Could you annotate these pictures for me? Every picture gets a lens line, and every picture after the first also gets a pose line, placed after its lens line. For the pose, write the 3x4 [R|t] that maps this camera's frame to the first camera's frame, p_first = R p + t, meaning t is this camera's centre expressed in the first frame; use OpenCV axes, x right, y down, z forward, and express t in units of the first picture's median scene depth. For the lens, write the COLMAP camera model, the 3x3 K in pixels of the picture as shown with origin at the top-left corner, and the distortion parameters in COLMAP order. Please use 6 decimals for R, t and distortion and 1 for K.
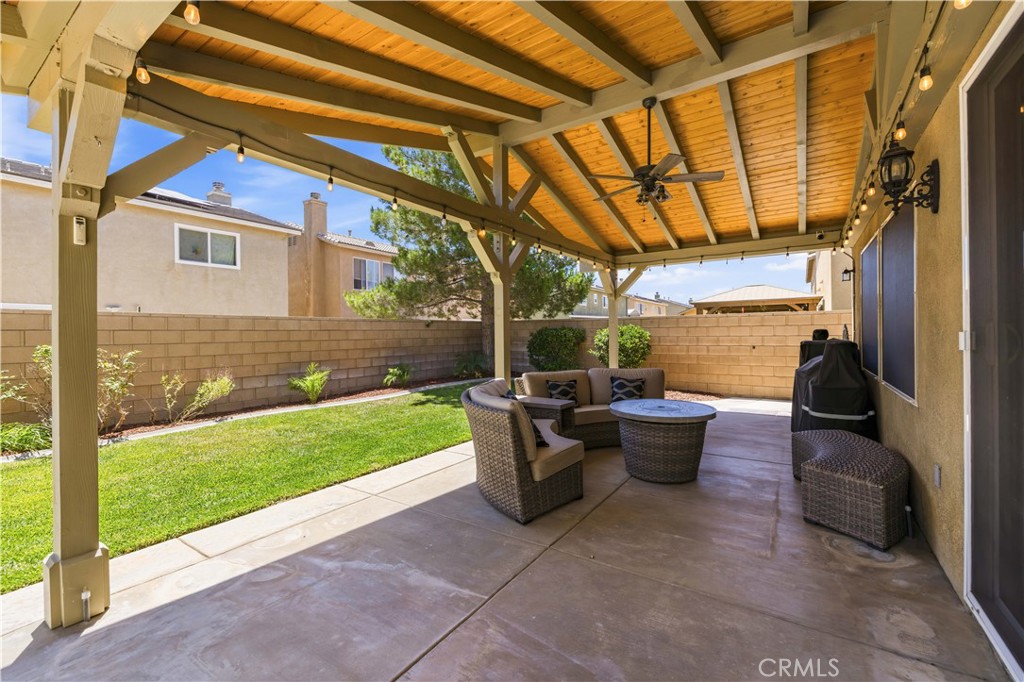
lens RADIAL K [[426.8, 0, 509.6], [0, 426.8, 338.3], [0, 0, 1]] dist [-0.000590, 0.000192]
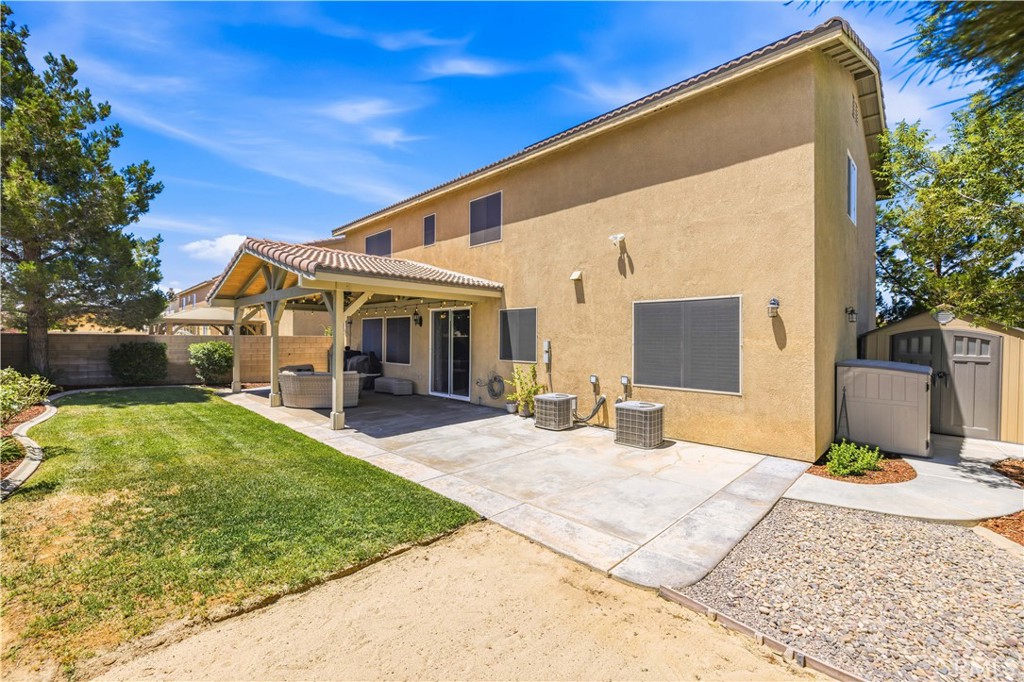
lens RADIAL K [[426.8, 0, 512.9], [0, 426.8, 338.9], [0, 0, 1]] dist [-0.000590, 0.000192]
pose [[0.179854, 0.008733, 0.983655, -1.045477], [0.002906, 0.999952, -0.009409, -0.024556], [-0.983689, 0.004551, 0.179820, -0.269601]]
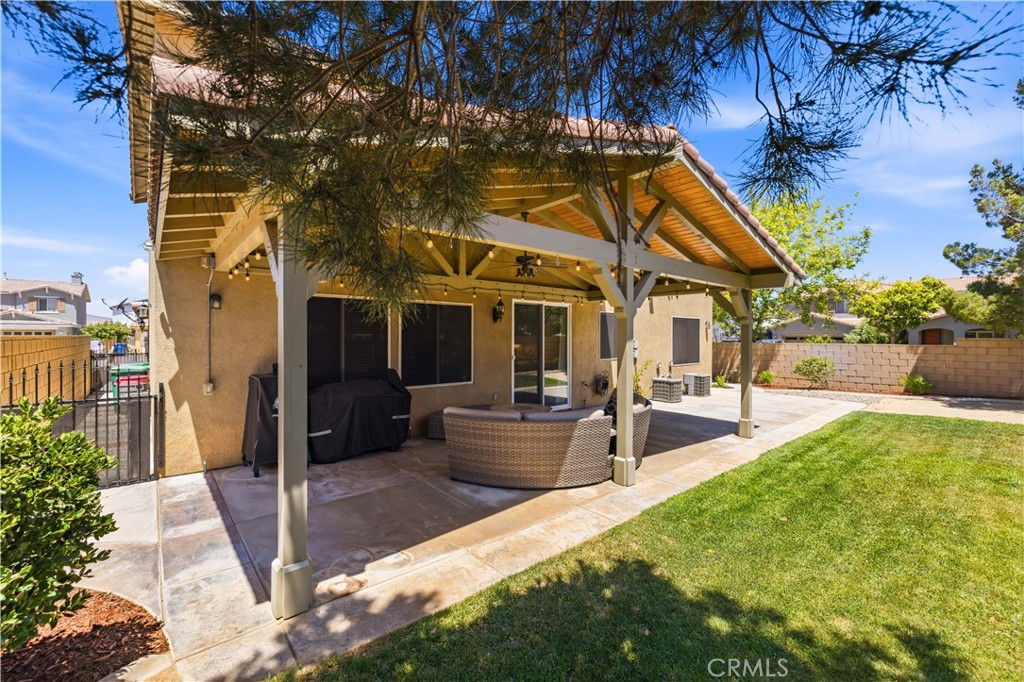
lens RADIAL K [[426.8, 0, 510.4], [0, 426.8, 337.4], [0, 0, 1]] dist [-0.000590, 0.000192]
pose [[-0.964728, 0.007001, 0.263156, -0.020724], [0.010235, 0.999888, 0.010918, -0.056834], [-0.263051, 0.013226, -0.964691, 1.156707]]
